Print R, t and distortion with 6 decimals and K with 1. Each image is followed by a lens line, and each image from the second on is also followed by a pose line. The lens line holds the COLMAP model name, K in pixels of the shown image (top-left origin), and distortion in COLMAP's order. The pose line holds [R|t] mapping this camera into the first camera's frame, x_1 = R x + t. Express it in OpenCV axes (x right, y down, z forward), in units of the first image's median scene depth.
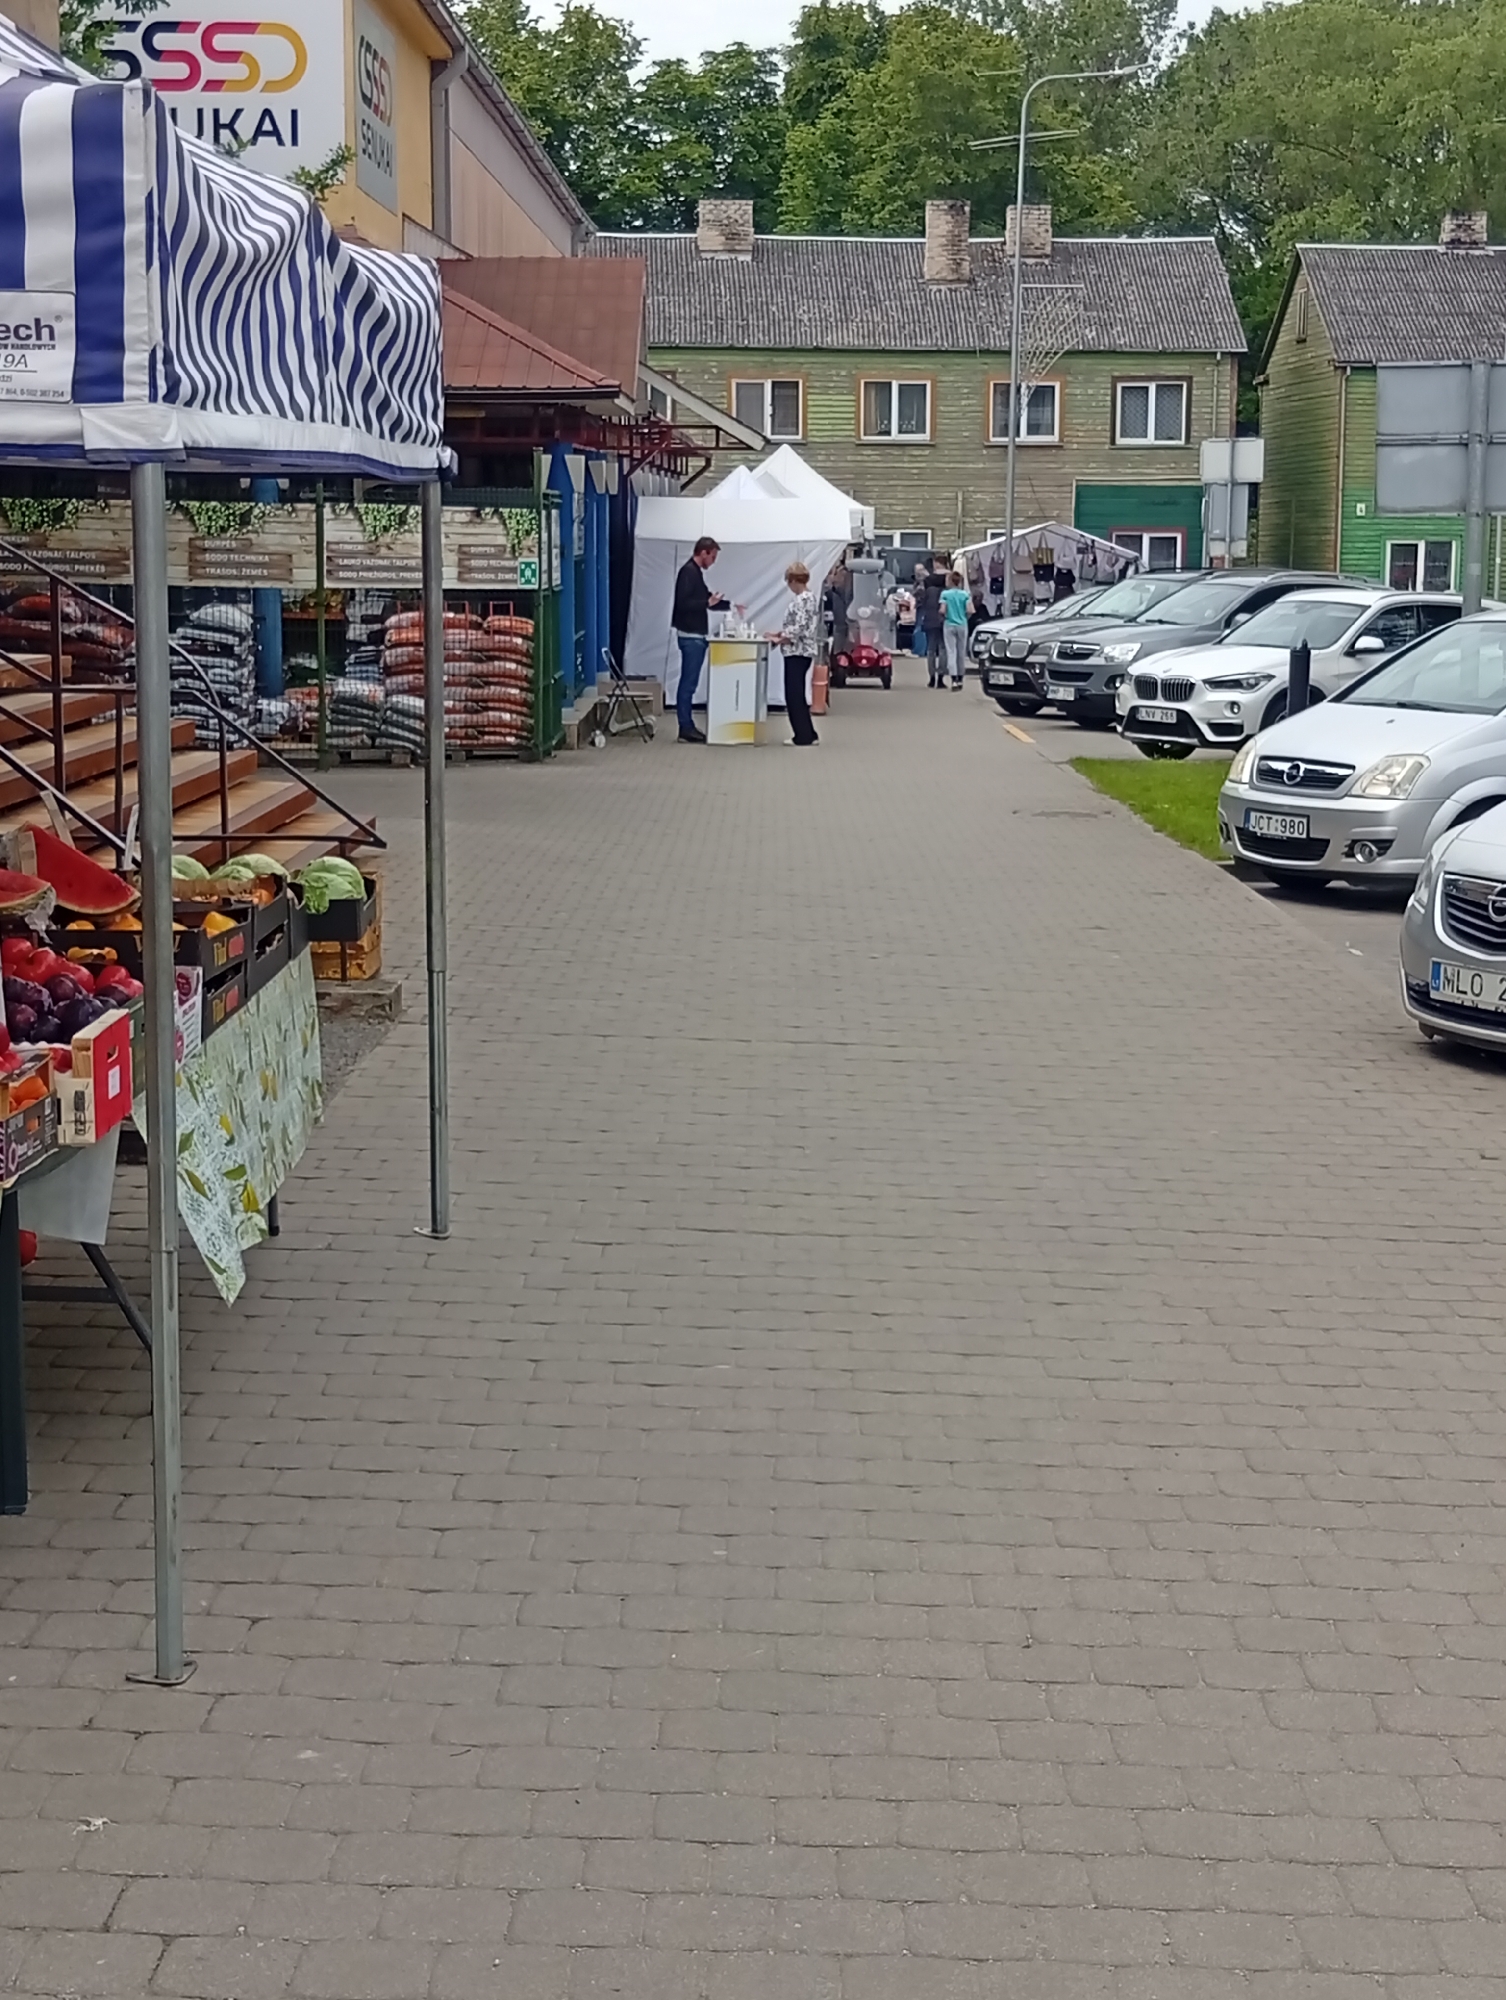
lens RADIAL K [[3636.2, 0, 747.4], [0, 3636.2, 1003.2], [0, 0, 1]] dist [0.026751, 0.000000]
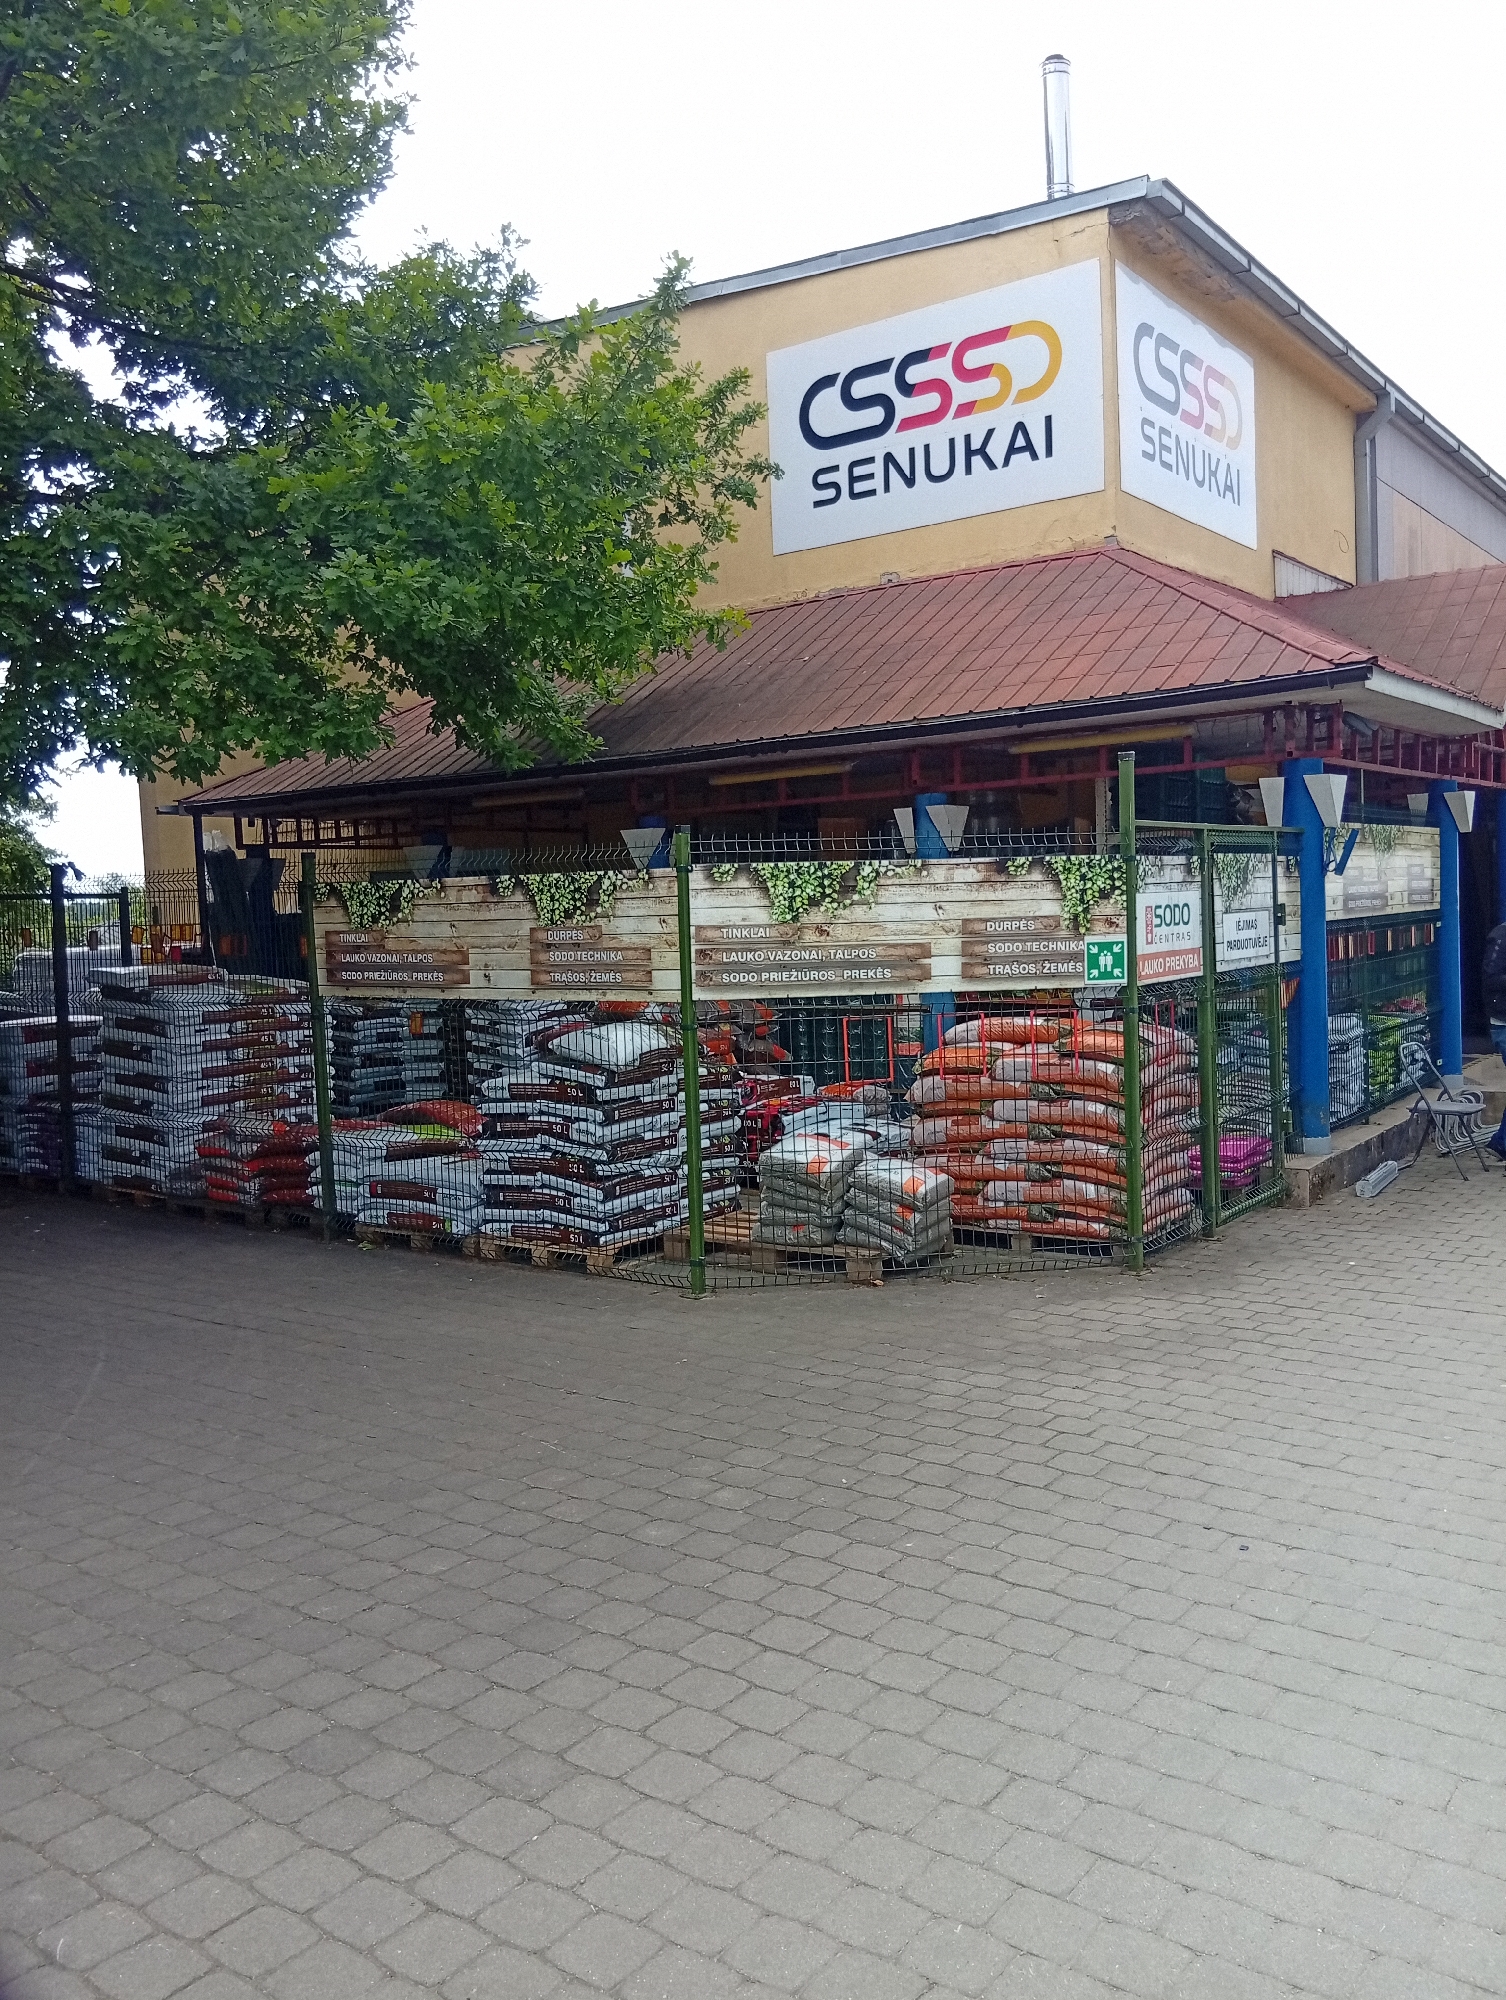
lens RADIAL K [[1590.6, 0, 759.1], [0, 1590.6, 1000.5], [0, 0, 1]] dist [0.007396, -0.004022]
pose [[0.805590, -0.007044, -0.592432, 0.049049], [-0.030721, 0.998088, -0.053642, -0.094717], [0.591677, 0.061413, 0.803833, 0.746695]]
